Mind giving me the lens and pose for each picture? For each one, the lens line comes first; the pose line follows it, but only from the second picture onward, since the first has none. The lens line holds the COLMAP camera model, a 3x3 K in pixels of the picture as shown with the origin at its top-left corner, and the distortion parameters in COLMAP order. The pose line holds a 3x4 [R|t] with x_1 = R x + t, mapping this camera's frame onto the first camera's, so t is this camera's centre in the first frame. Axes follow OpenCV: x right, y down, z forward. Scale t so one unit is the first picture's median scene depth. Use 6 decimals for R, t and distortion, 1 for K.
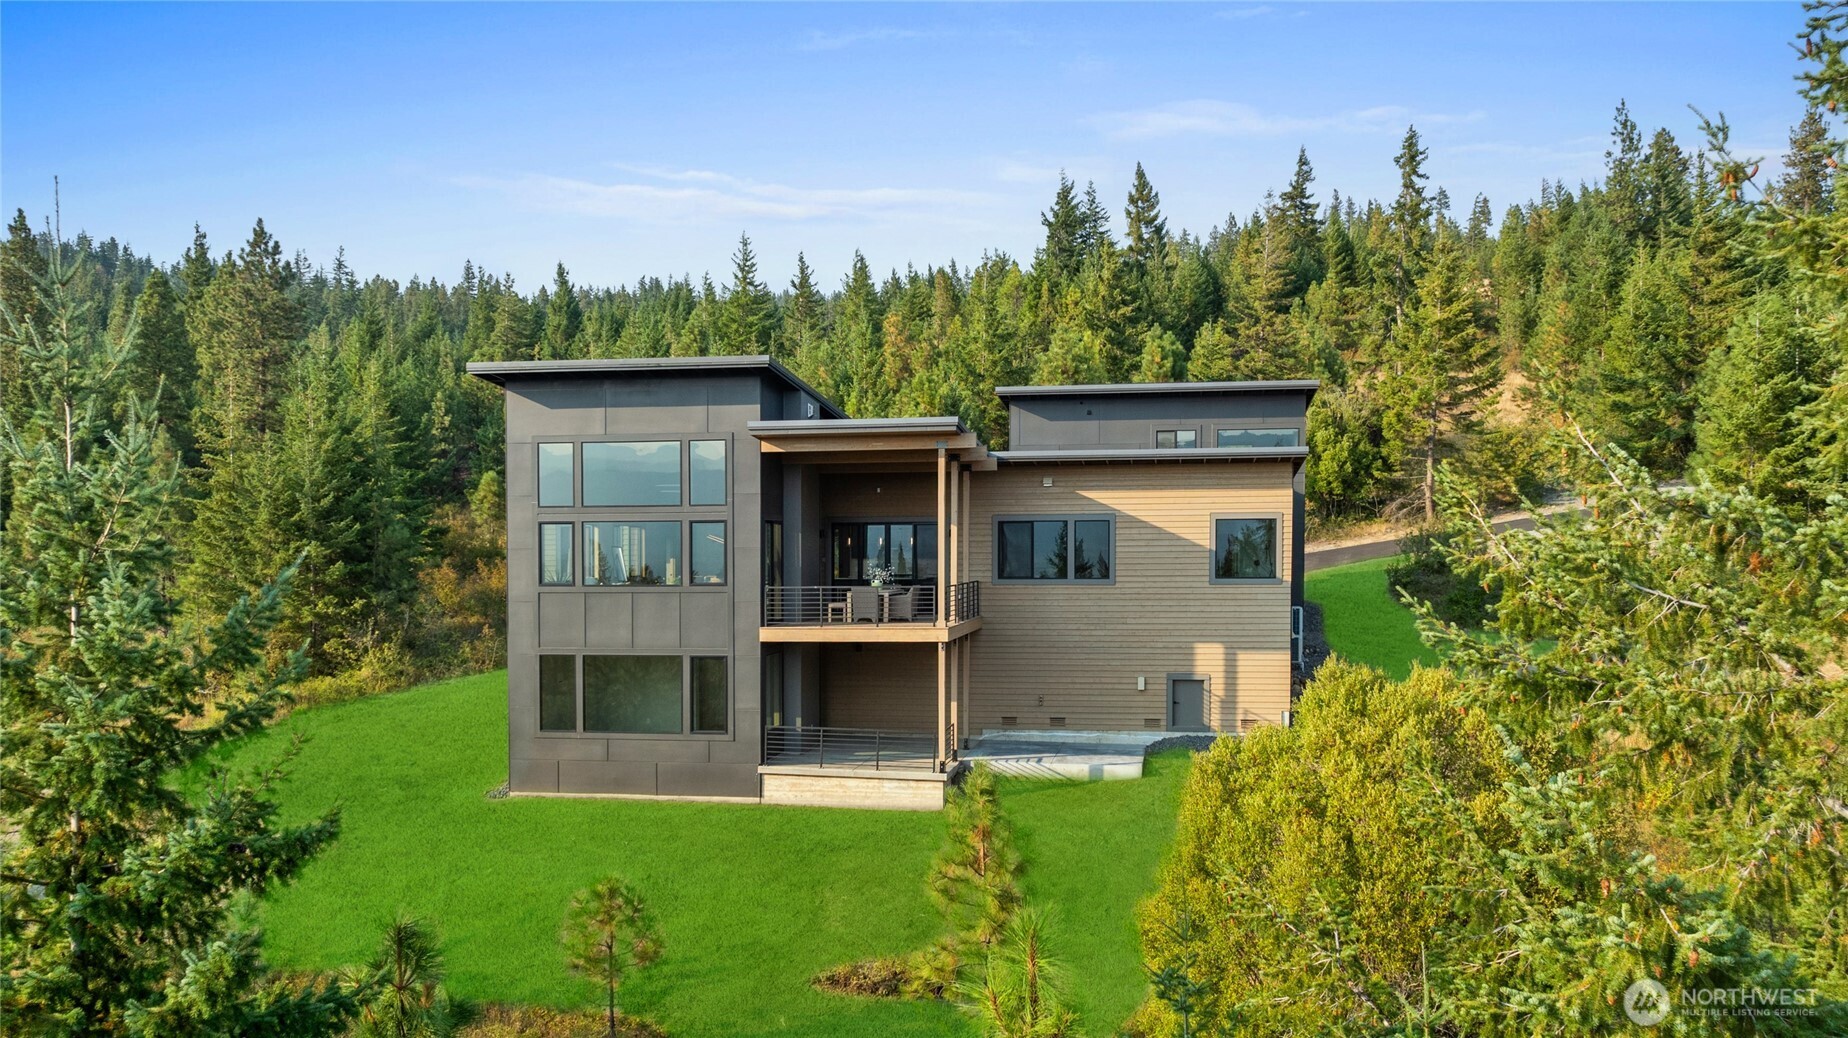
lens RADIAL K [[1363.4, 0, 931.8], [0, 1363.4, 515.7], [0, 0, 1]] dist [-0.002530, -0.000711]
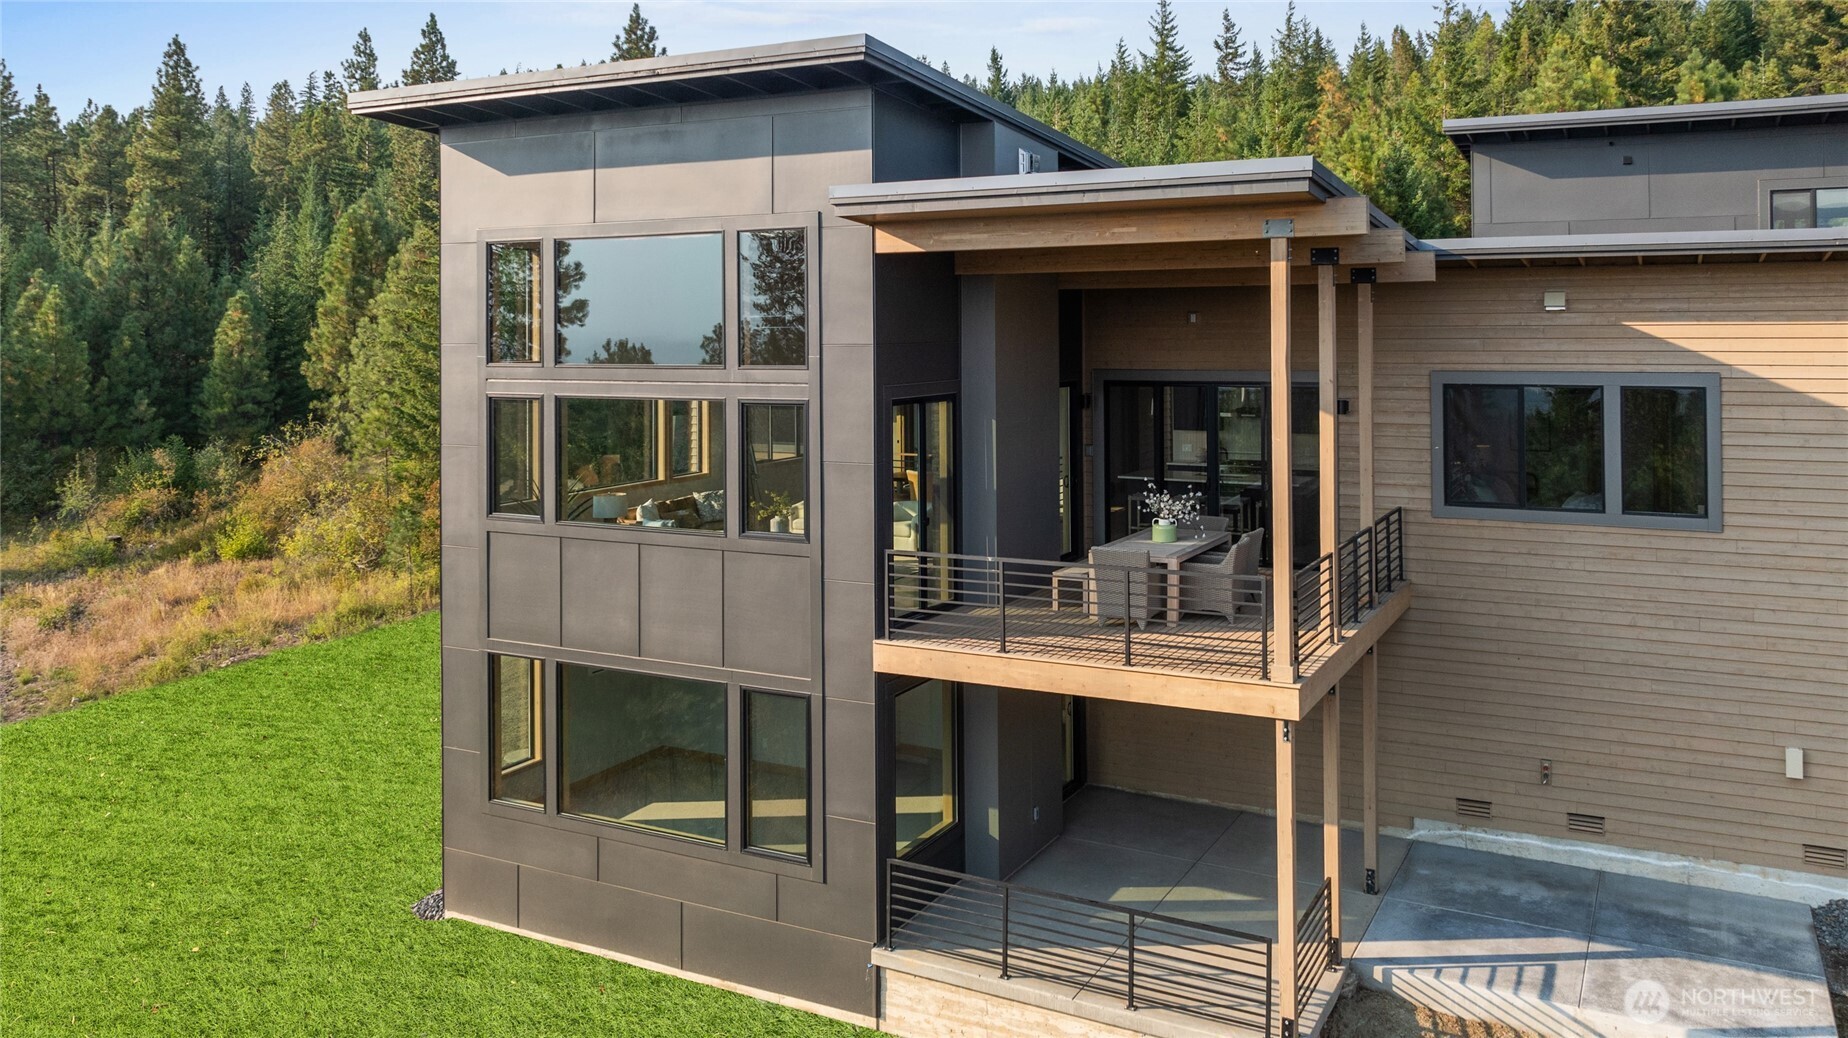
lens RADIAL K [[1381.7, 0, 919.2], [0, 1381.7, 262.2], [0, 0, 1]] dist [-0.020071, 0.003153]
pose [[0.944883, -0.013442, -0.327133, 0.033458], [0.004483, 0.999594, -0.028126, -0.025853], [0.327378, 0.025109, 0.944560, 0.481322]]
